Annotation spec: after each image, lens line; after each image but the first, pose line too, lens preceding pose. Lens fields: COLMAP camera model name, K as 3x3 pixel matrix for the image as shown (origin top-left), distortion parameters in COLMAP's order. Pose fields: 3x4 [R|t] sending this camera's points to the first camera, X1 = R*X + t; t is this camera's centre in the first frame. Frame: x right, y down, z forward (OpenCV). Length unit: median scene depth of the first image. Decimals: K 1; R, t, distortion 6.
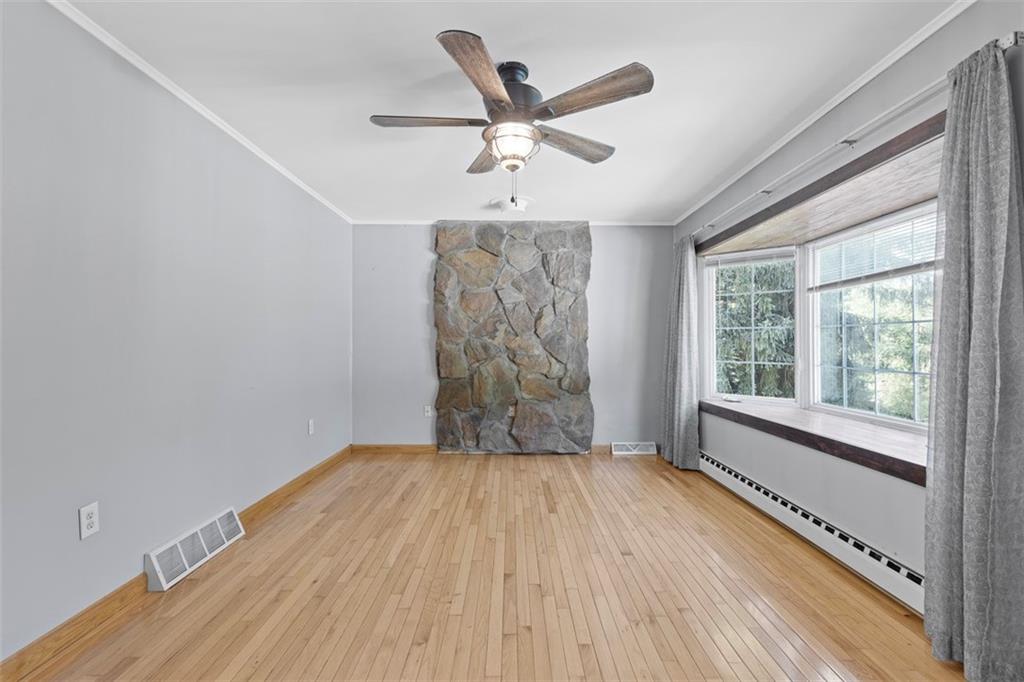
lens RADIAL K [[464.9, 0, 515.2], [0, 464.9, 336.7], [0, 0, 1]] dist [0.014061, -0.002920]
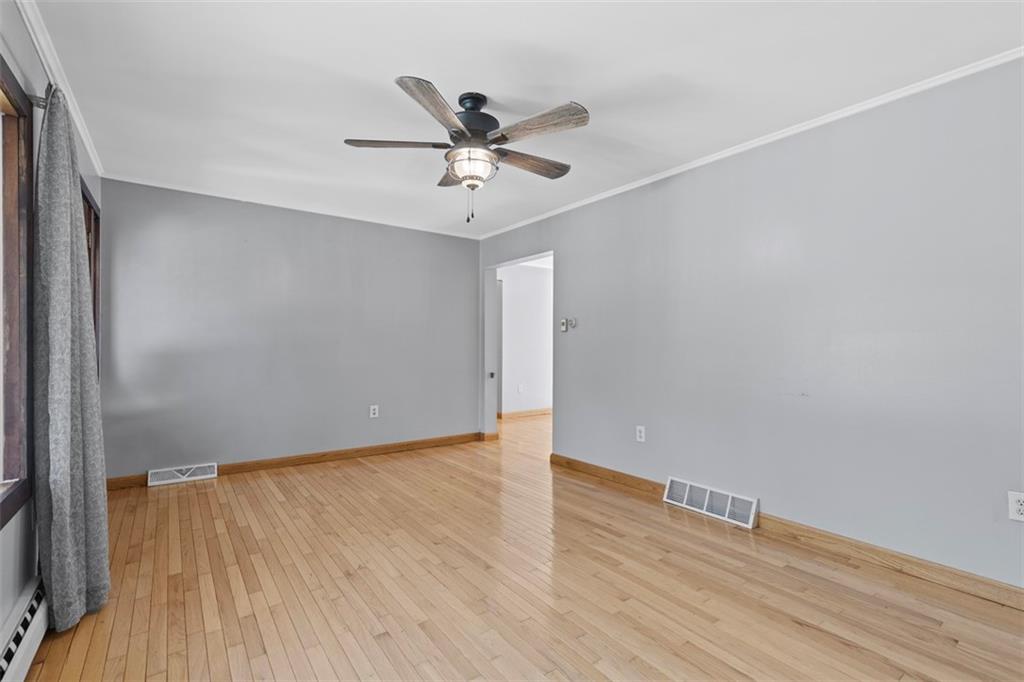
lens RADIAL K [[464.9, 0, 523.1], [0, 464.9, 346.1], [0, 0, 1]] dist [0.014061, -0.002920]
pose [[-0.804104, -0.000814, -0.594487, 0.258594], [0.005864, 0.999940, -0.009301, 0.013876], [0.594459, -0.010965, -0.804051, 0.899281]]
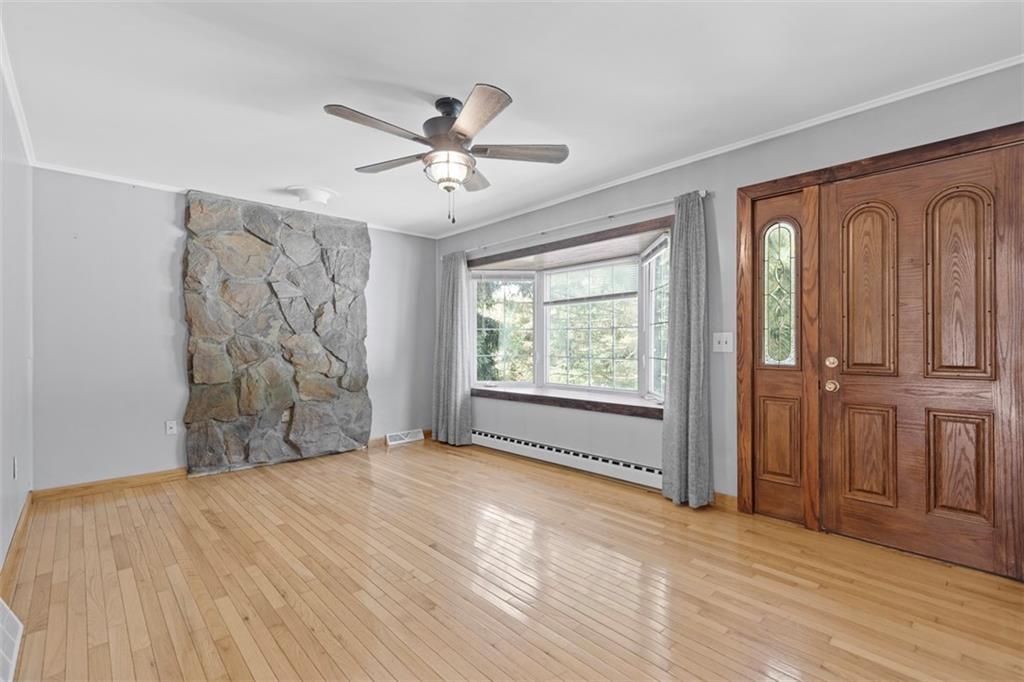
lens RADIAL K [[464.9, 0, 517.2], [0, 464.9, 341.0], [0, 0, 1]] dist [0.014061, -0.002920]
pose [[0.733782, -0.001393, 0.679383, -0.302878], [-0.007100, 0.999928, 0.009718, 0.000466], [-0.679348, -0.011954, 0.733719, 0.016122]]
